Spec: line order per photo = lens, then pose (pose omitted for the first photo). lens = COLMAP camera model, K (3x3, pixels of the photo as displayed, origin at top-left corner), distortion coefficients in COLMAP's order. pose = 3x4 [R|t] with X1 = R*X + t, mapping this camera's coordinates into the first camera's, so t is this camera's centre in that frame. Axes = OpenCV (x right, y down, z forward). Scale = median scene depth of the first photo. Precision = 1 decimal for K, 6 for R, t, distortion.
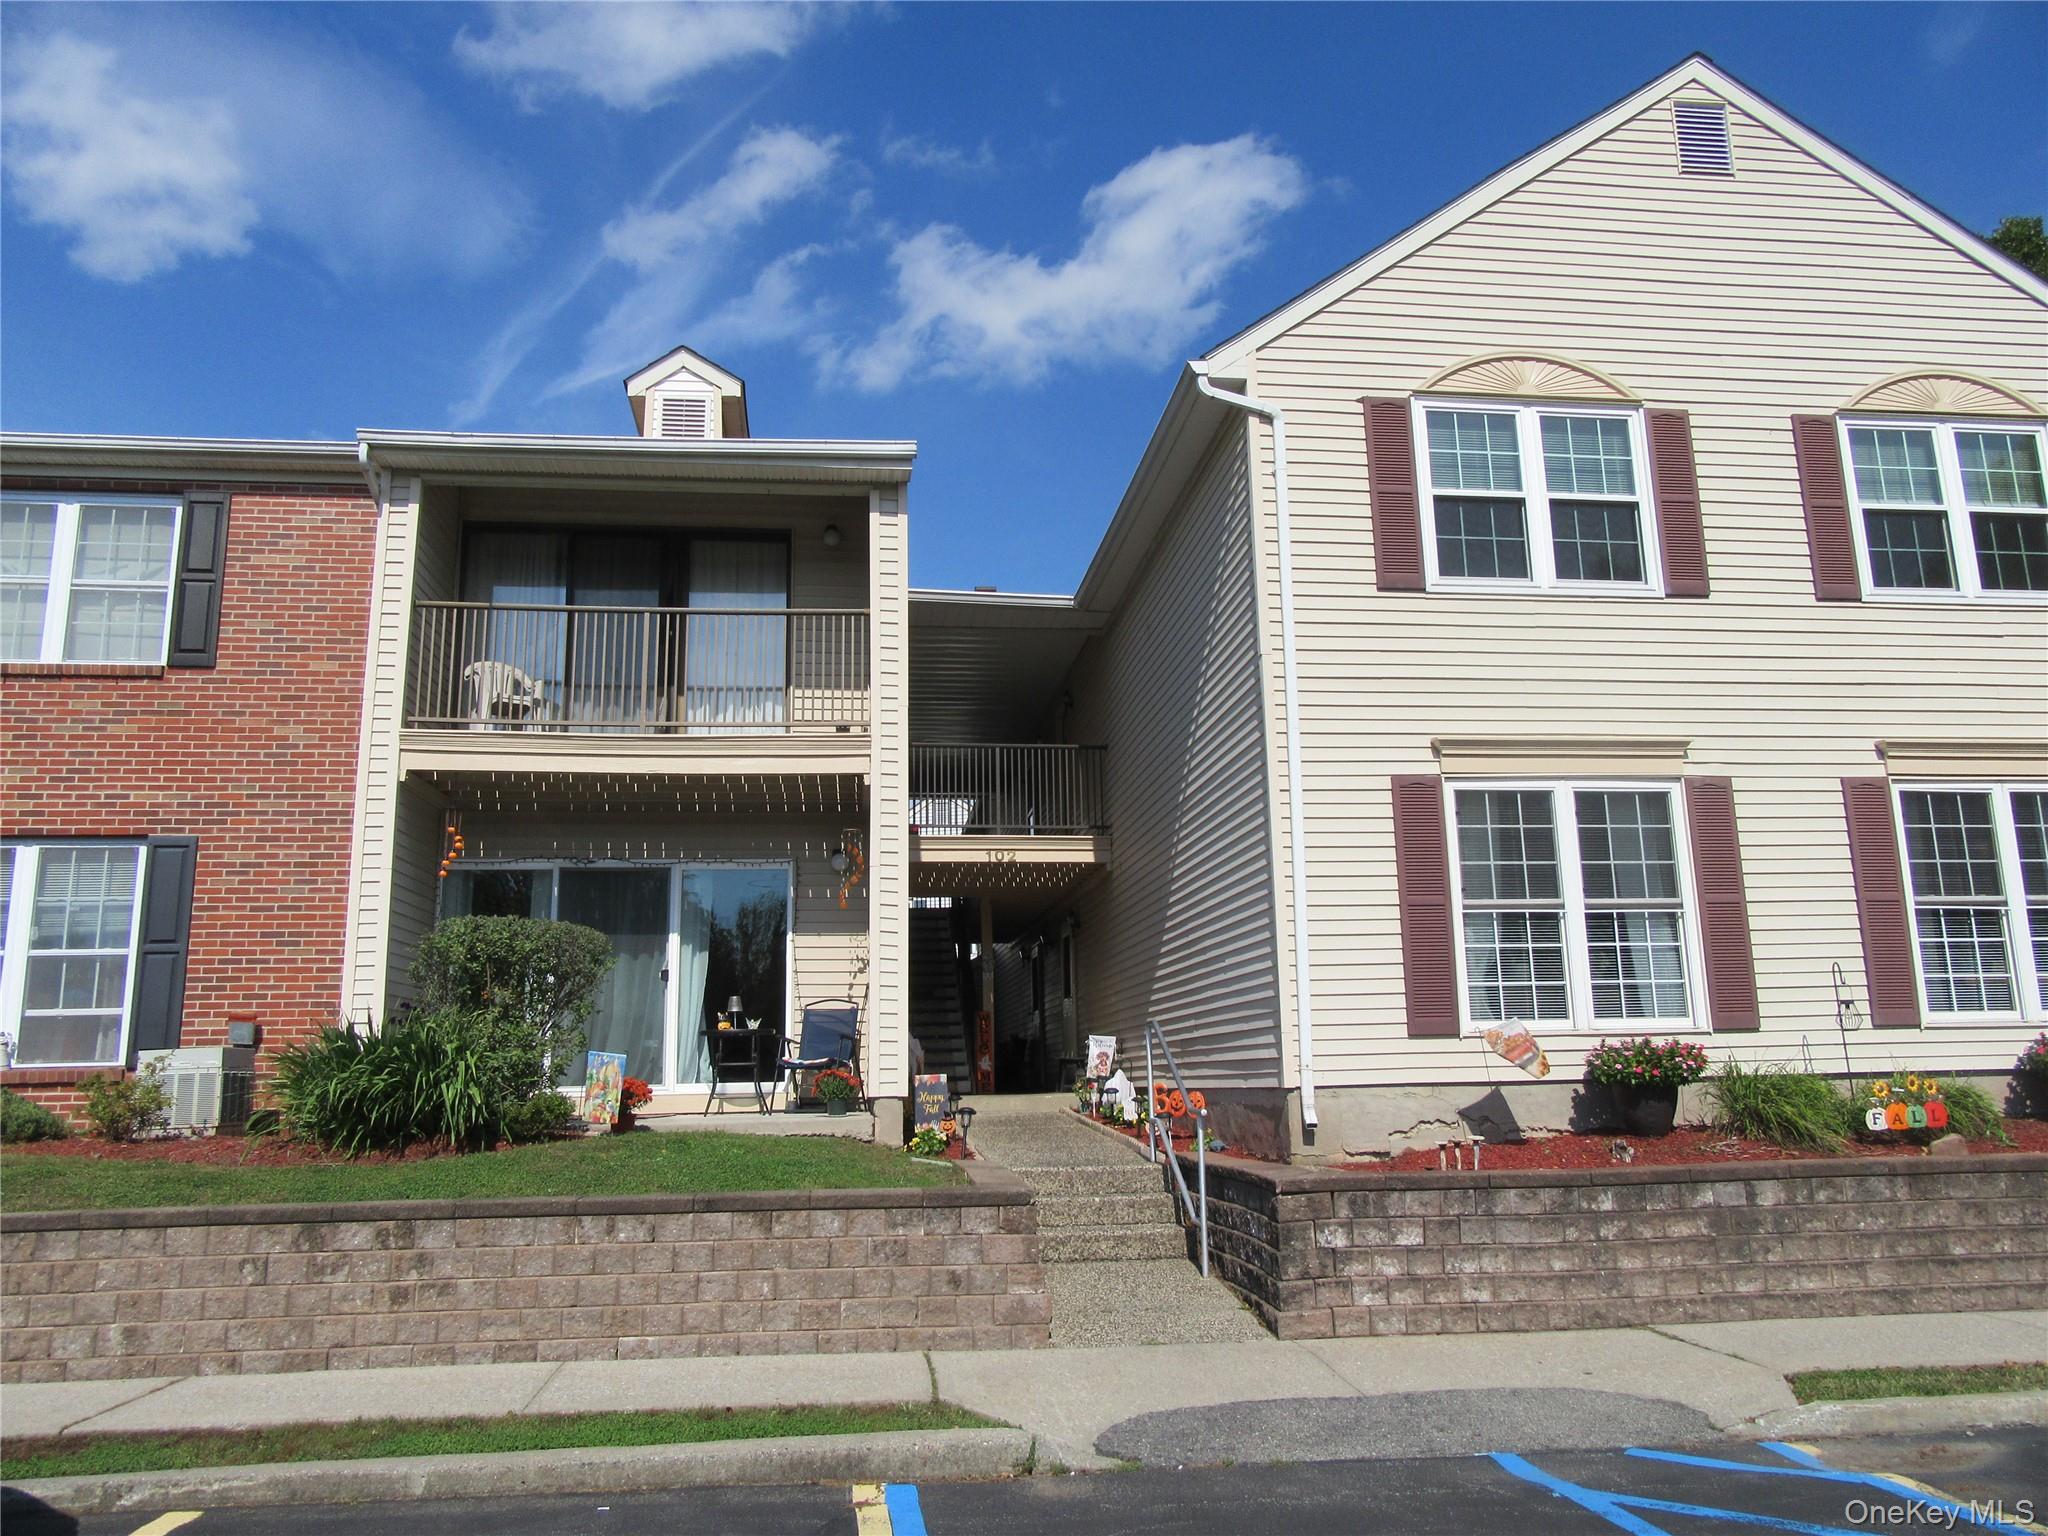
lens RADIAL K [[1515.9, 0, 1017.4], [0, 1515.9, 764.5], [0, 0, 1]] dist [-0.011444, 0.015926]
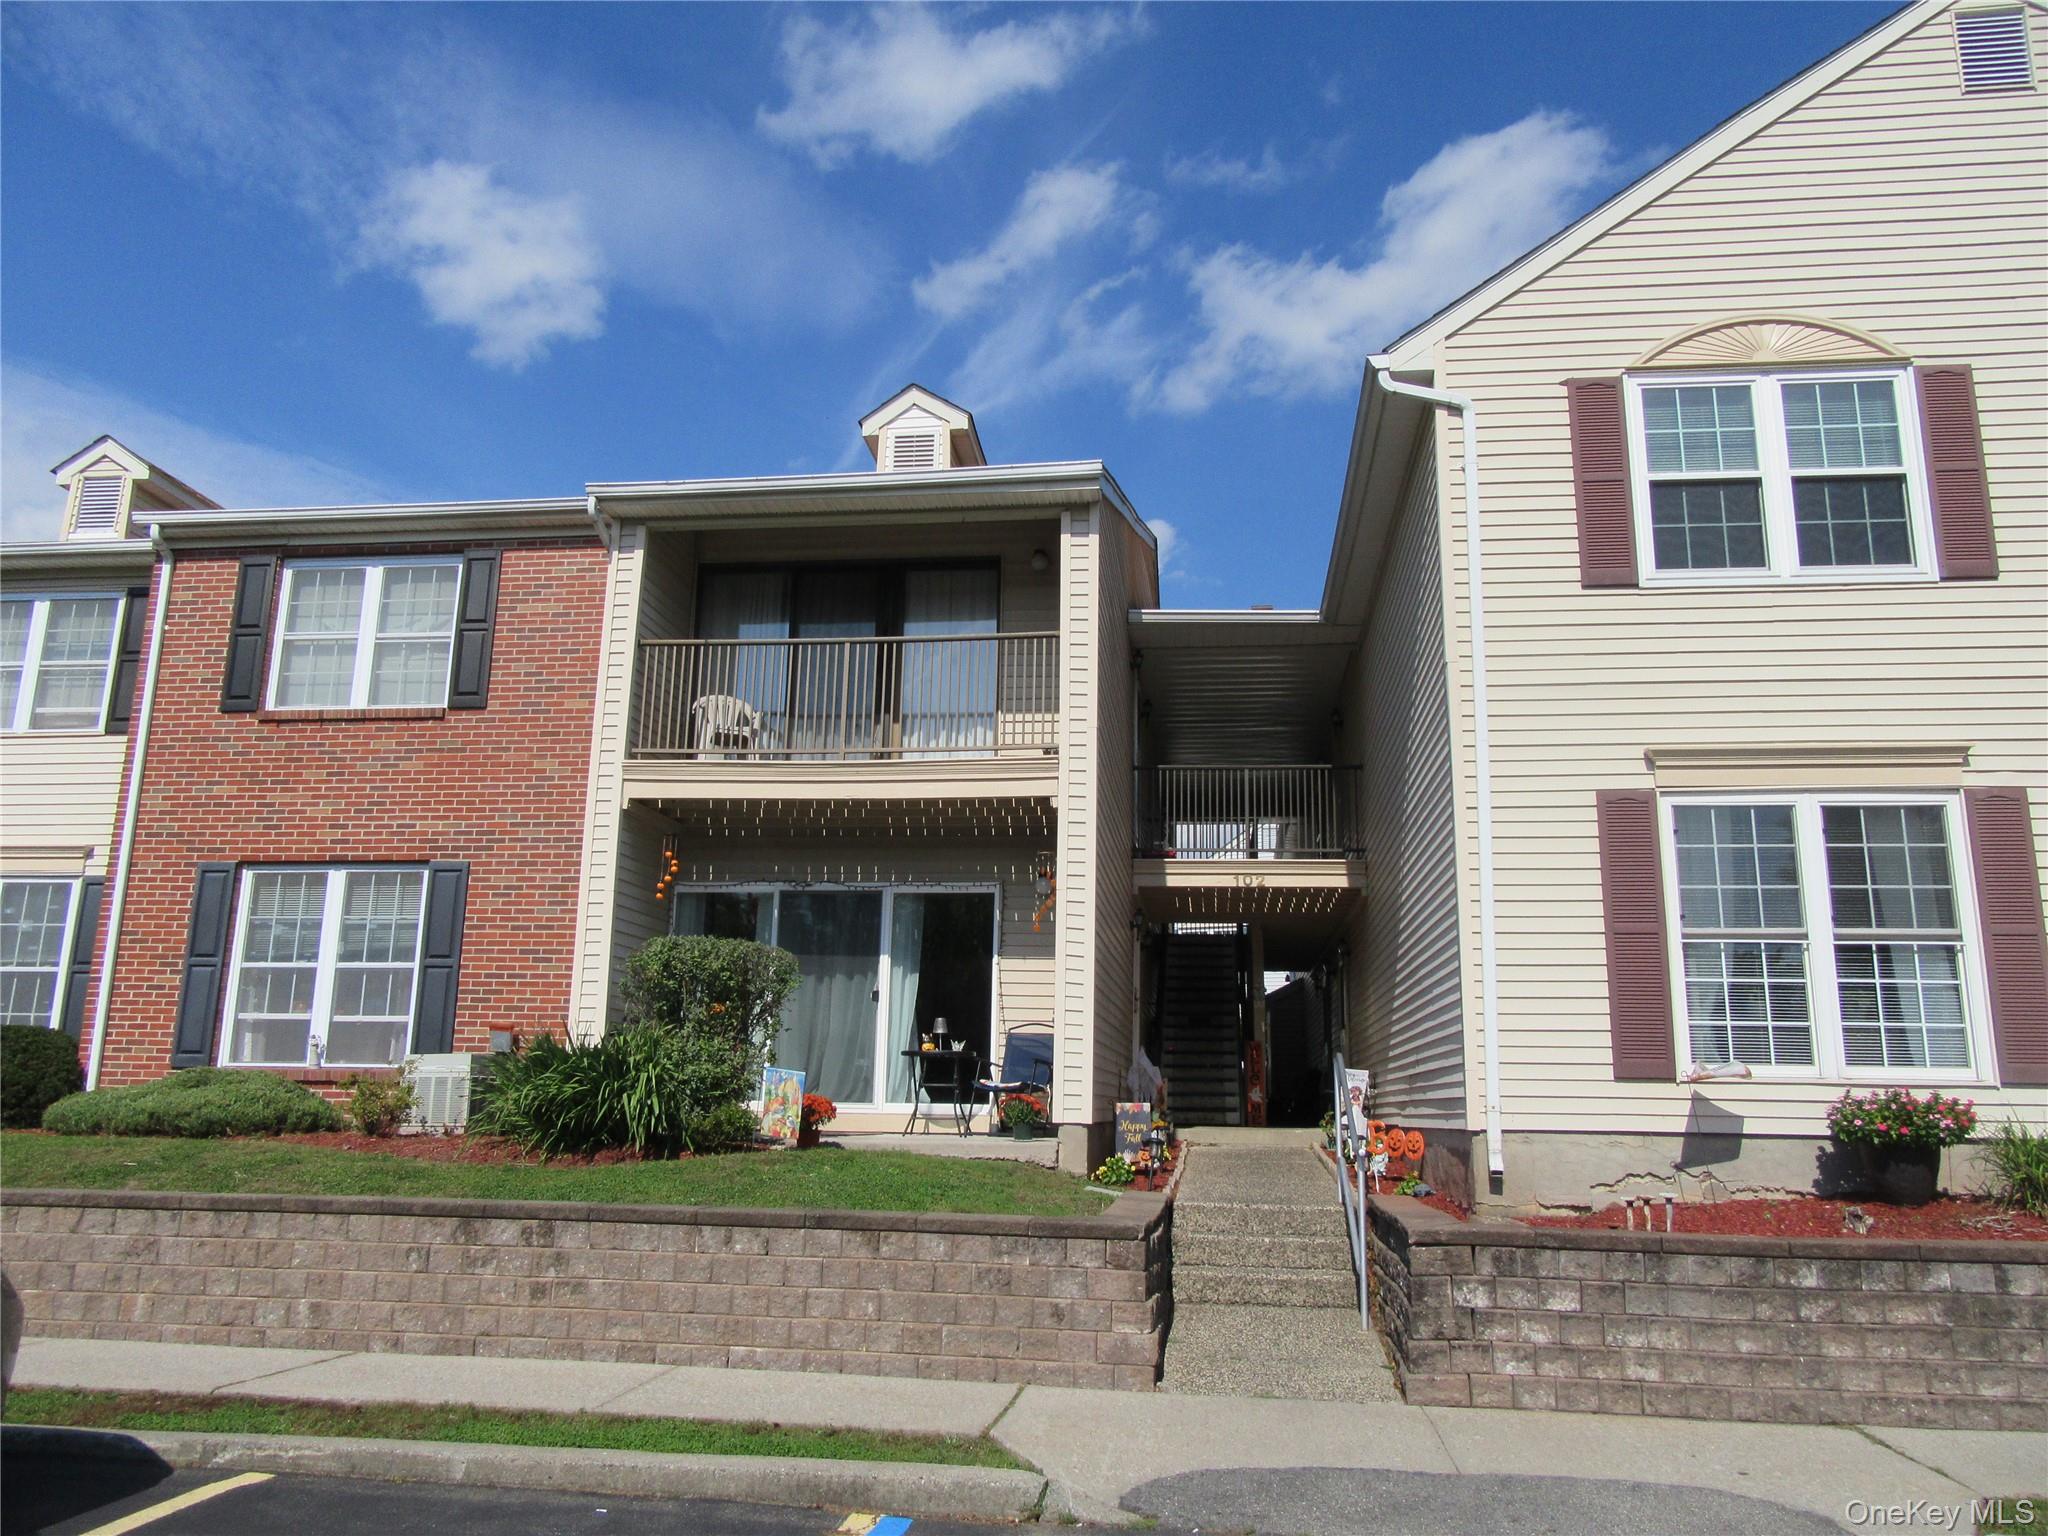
lens RADIAL K [[1515.9, 0, 1029.3], [0, 1515.9, 762.3], [0, 0, 1]] dist [-0.011444, 0.015926]
pose [[0.968775, -0.018576, -0.247244, 0.133937], [0.013901, 0.999690, -0.020639, 0.004032], [0.247551, 0.016558, 0.968733, 0.032672]]
